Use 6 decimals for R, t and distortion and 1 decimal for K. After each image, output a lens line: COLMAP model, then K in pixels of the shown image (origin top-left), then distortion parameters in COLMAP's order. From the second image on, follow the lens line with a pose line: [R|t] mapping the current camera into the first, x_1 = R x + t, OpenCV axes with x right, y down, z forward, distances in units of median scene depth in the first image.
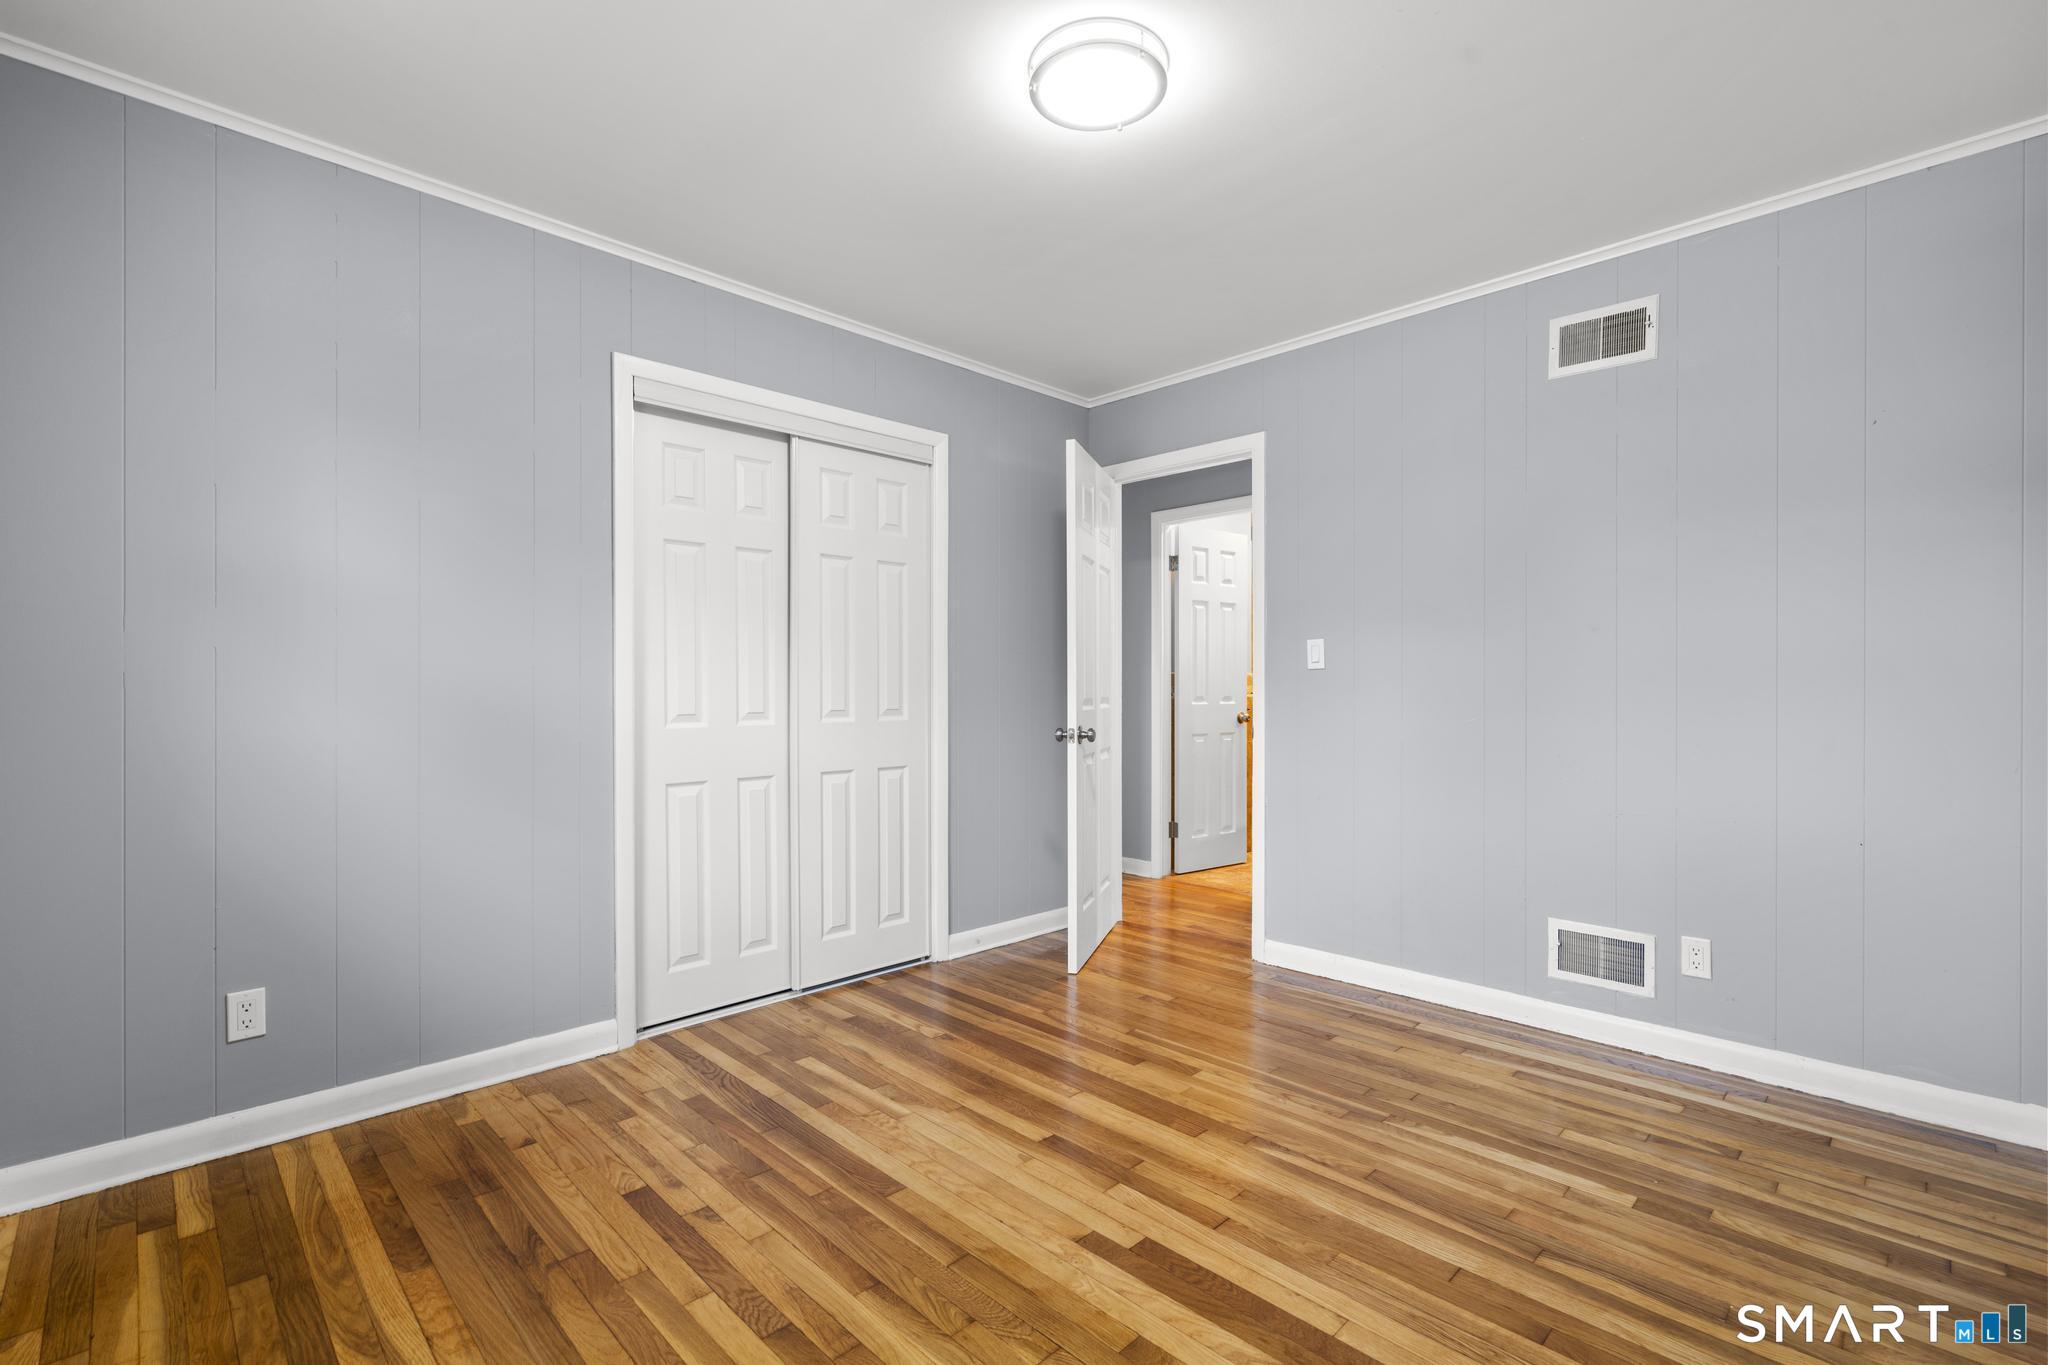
lens RADIAL K [[914.4, 0, 1024.6], [0, 914.4, 687.7], [0, 0, 1]] dist [-0.005298, 0.000860]
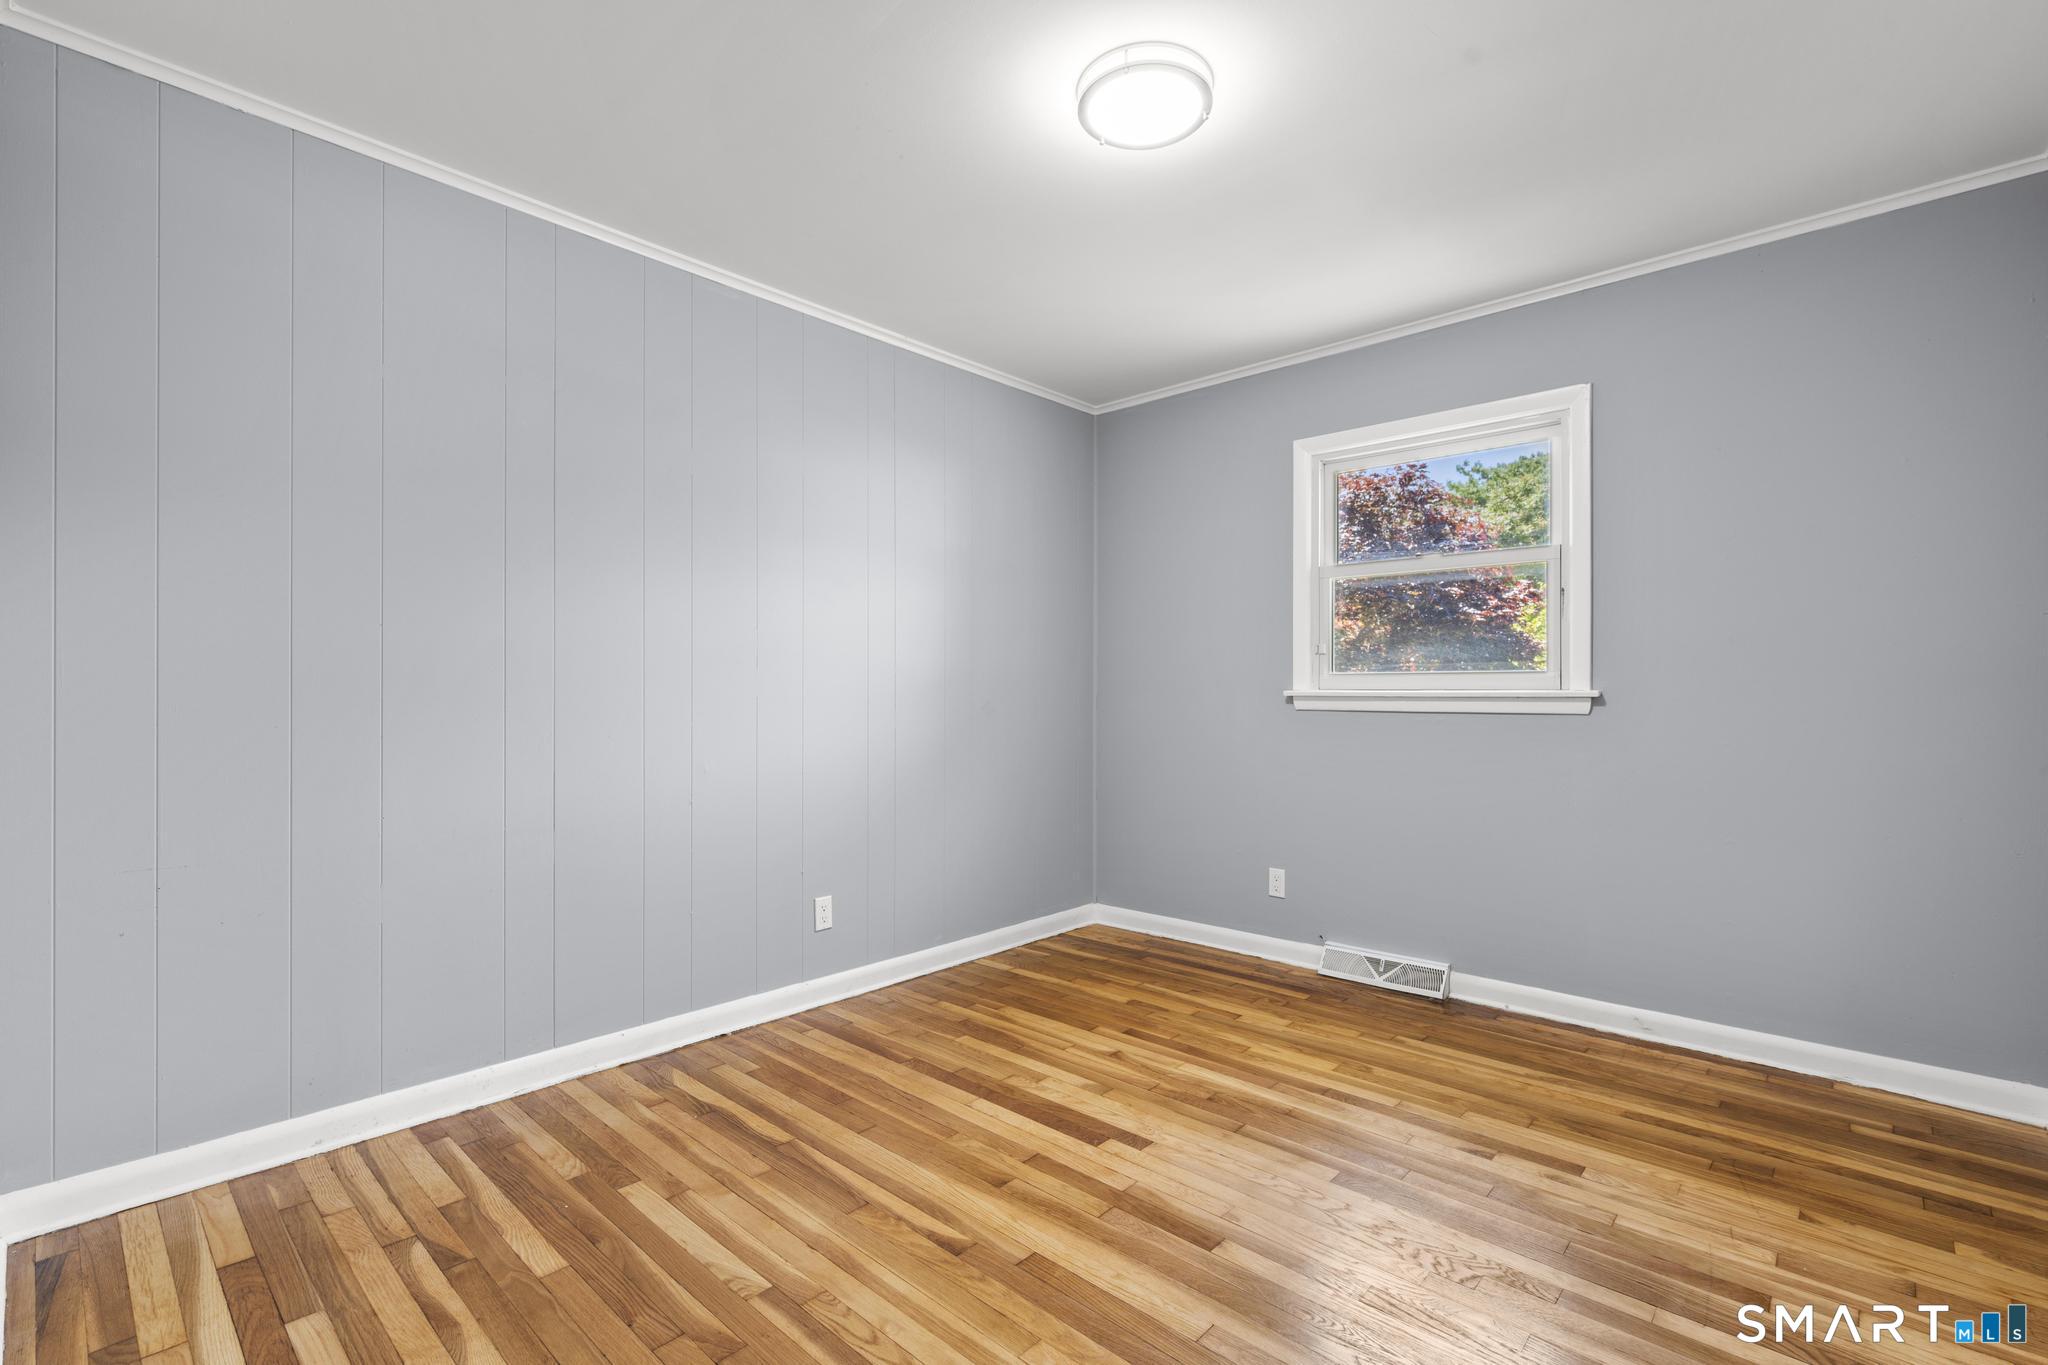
lens RADIAL K [[892.3, 0, 1041.7], [0, 892.3, 698.6], [0, 0, 1]] dist [-0.000613, 0.000199]
pose [[-0.997998, 0.000155, -0.063249, 0.262580], [-0.000114, 0.999991, 0.004241, 0.004349], [0.063249, 0.004239, -0.997989, 2.033859]]
